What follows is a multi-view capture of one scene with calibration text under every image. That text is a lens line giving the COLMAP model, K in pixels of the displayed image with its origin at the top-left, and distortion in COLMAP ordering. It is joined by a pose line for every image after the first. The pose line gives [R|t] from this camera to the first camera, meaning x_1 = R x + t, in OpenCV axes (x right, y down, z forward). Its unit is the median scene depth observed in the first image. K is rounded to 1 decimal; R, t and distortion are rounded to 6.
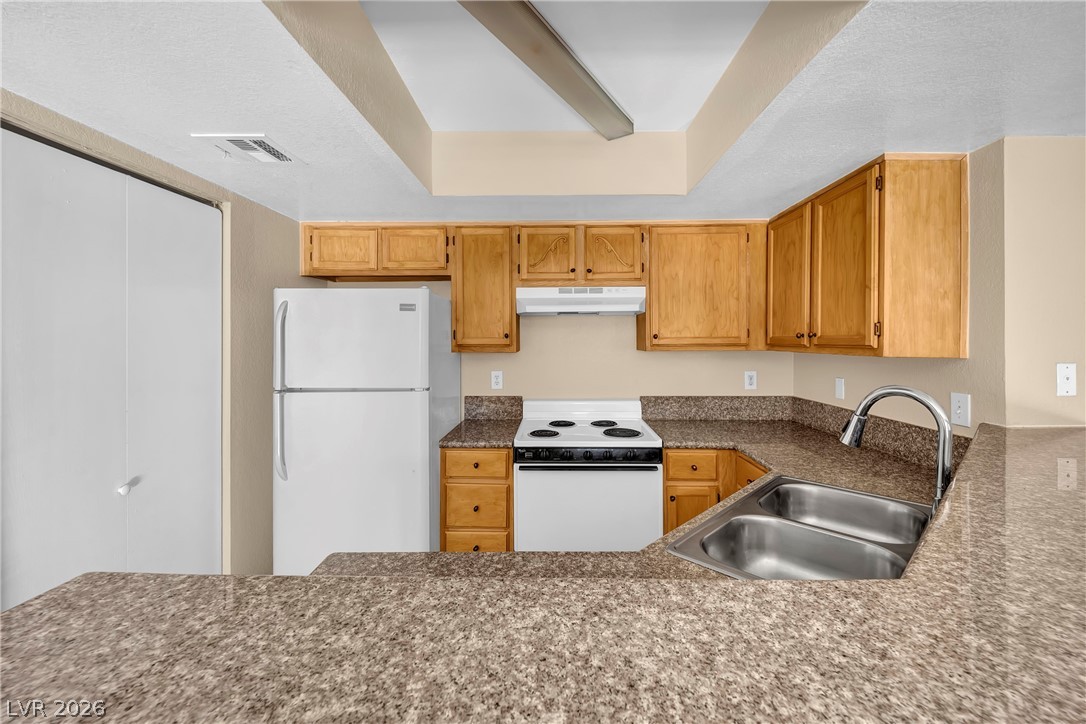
lens RADIAL K [[441.7, 0, 550.0], [0, 441.7, 342.4], [0, 0, 1]] dist [-0.020673, 0.003207]
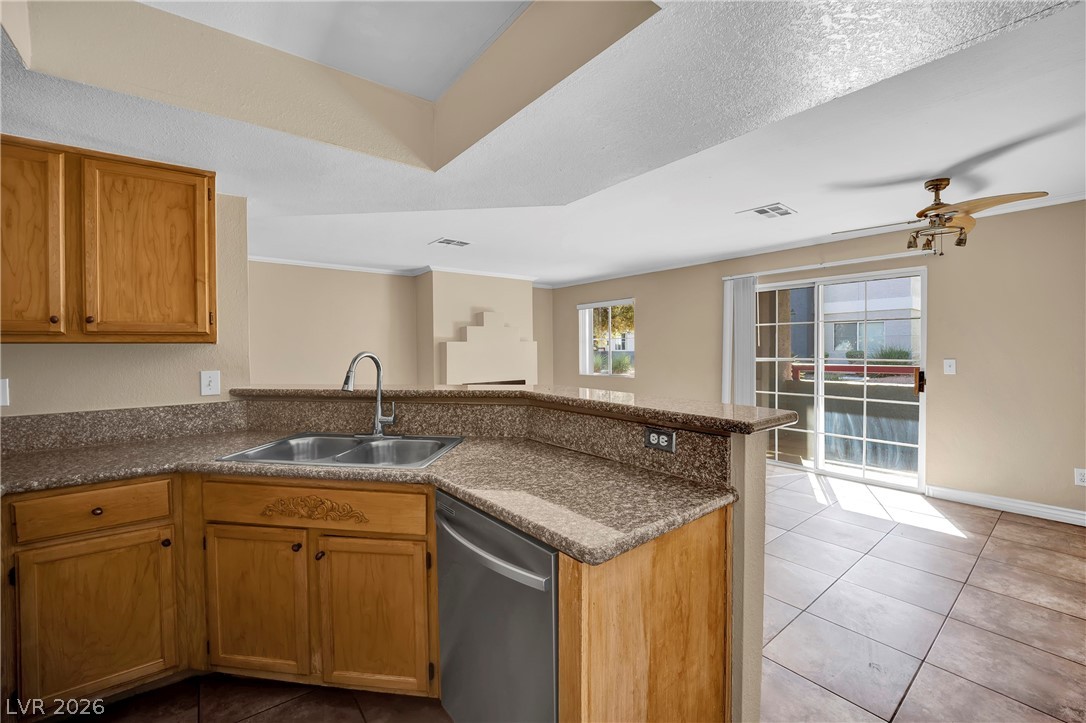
lens RADIAL K [[441.7, 0, 539.6], [0, 441.7, 347.2], [0, 0, 1]] dist [-0.020673, 0.003207]
pose [[-0.618911, 0.007518, 0.785425, -0.504107], [0.016273, 0.999862, 0.003252, 0.039663], [-0.785293, 0.014794, -0.618948, 0.740903]]
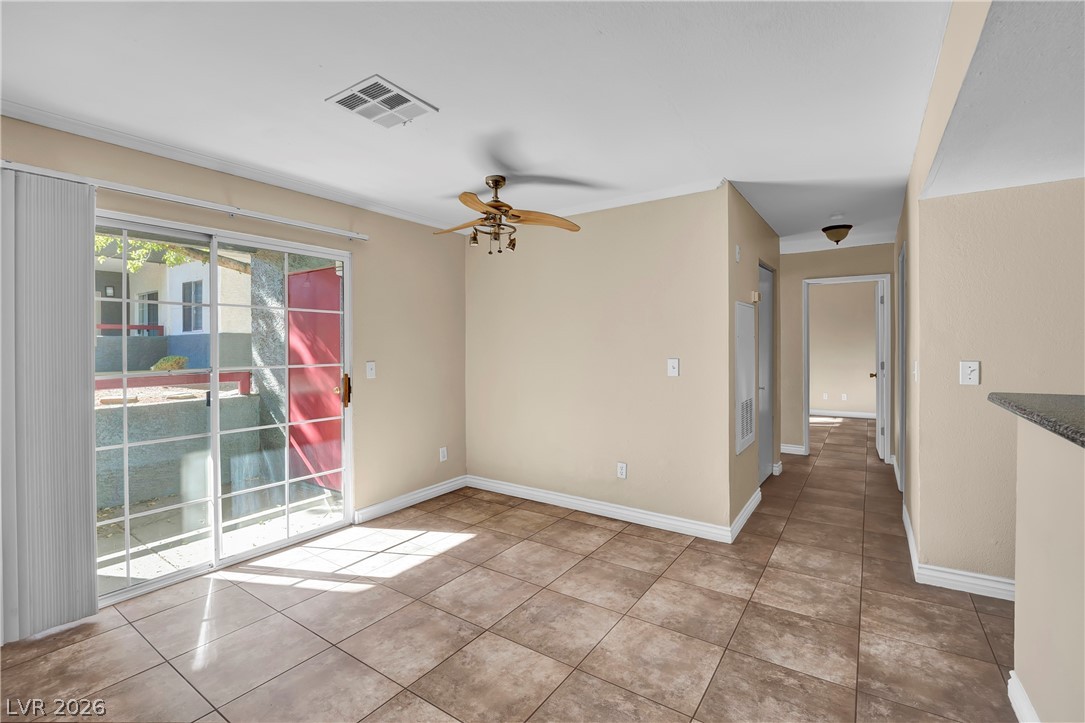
lens RADIAL K [[481.0, 0, 546.0], [0, 481.0, 340.1], [0, 0, 1]] dist [-0.025483, -0.002274]
pose [[-0.569283, -0.000183, -0.822141, 0.819468], [0.001861, 0.999997, -0.001512, 0.046029], [0.822139, -0.002391, -0.569281, -0.062162]]
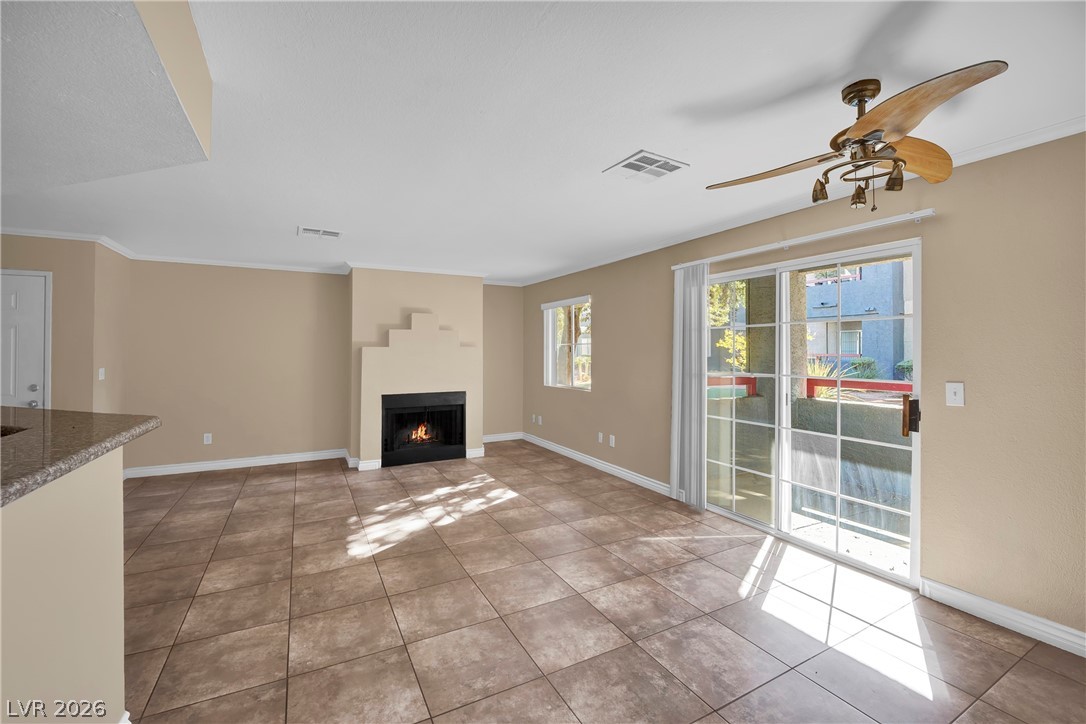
lens RADIAL K [[441.7, 0, 536.0], [0, 441.7, 342.3], [0, 0, 1]] dist [-0.020673, 0.003207]
pose [[-0.465228, 0.020143, 0.884962, -0.625909], [0.007817, 0.999796, -0.018647, 0.031318], [-0.885156, -0.001758, -0.465291, -0.113475]]
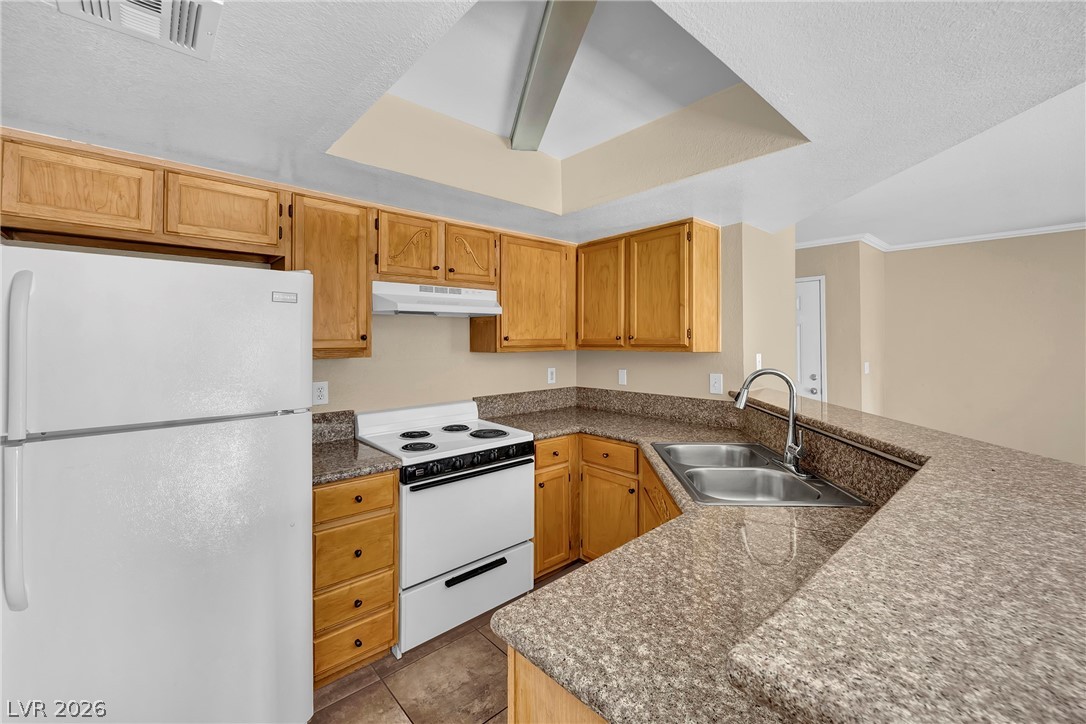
lens RADIAL K [[441.7, 0, 545.2], [0, 441.7, 338.4], [0, 0, 1]] dist [-0.020673, 0.003207]
pose [[0.741151, 0.003929, 0.671327, -0.438704], [0.003972, 0.999940, -0.010236, -0.002389], [-0.671327, 0.010253, 0.741091, 0.158705]]
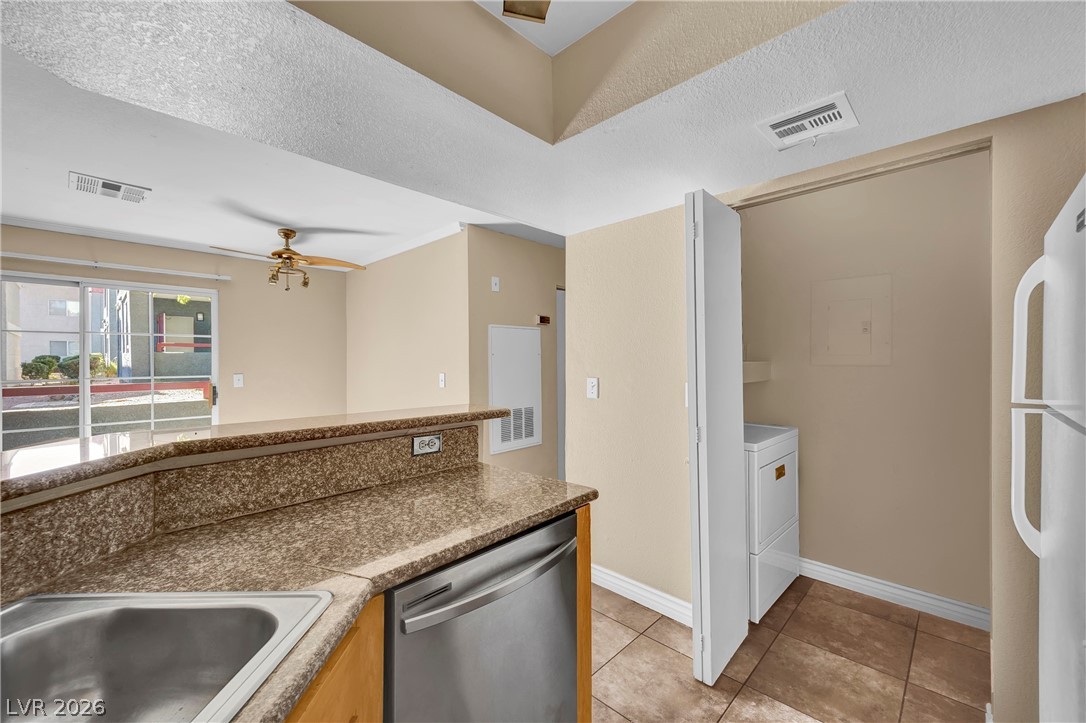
lens RADIAL K [[441.7, 0, 547.9], [0, 441.7, 350.7], [0, 0, 1]] dist [-0.020673, 0.003207]
pose [[-0.690431, -0.001430, -0.723397, 0.271131], [0.005552, 0.999958, -0.007276, 0.034256], [0.723377, -0.009040, -0.690394, 0.839513]]
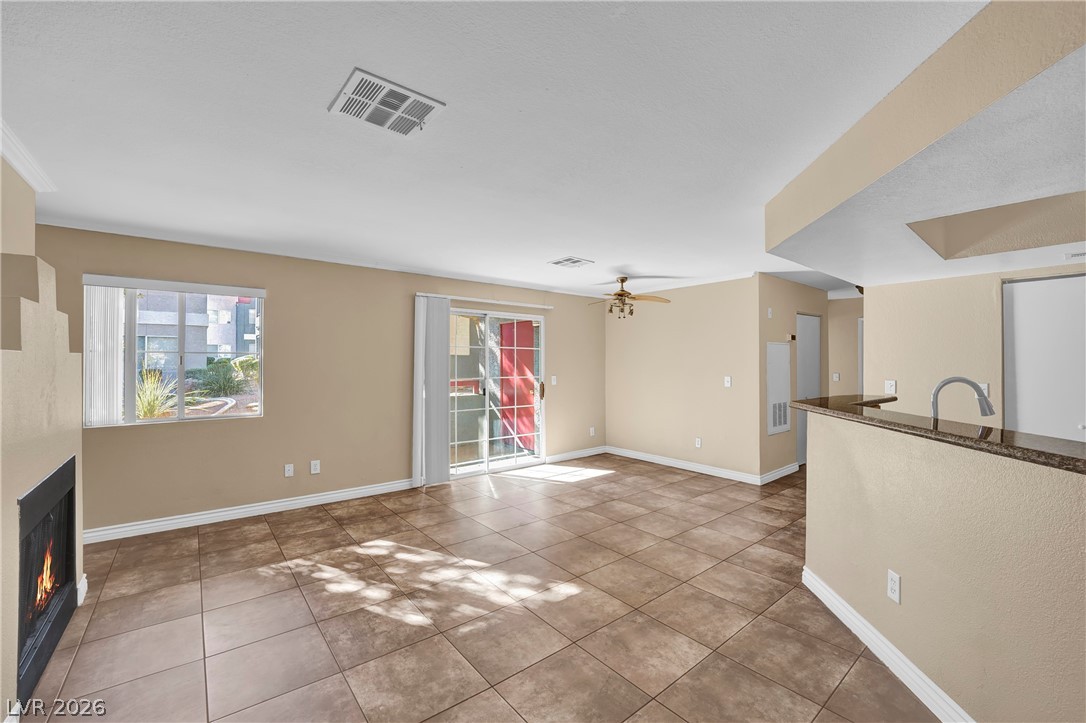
lens RADIAL K [[441.7, 0, 546.8], [0, 441.7, 337.3], [0, 0, 1]] dist [-0.020673, 0.003207]
pose [[-0.783144, -0.034055, -0.620908, 1.568648], [-0.004820, 0.998802, -0.048702, 0.013585], [0.621822, -0.035148, -0.782369, 0.649207]]
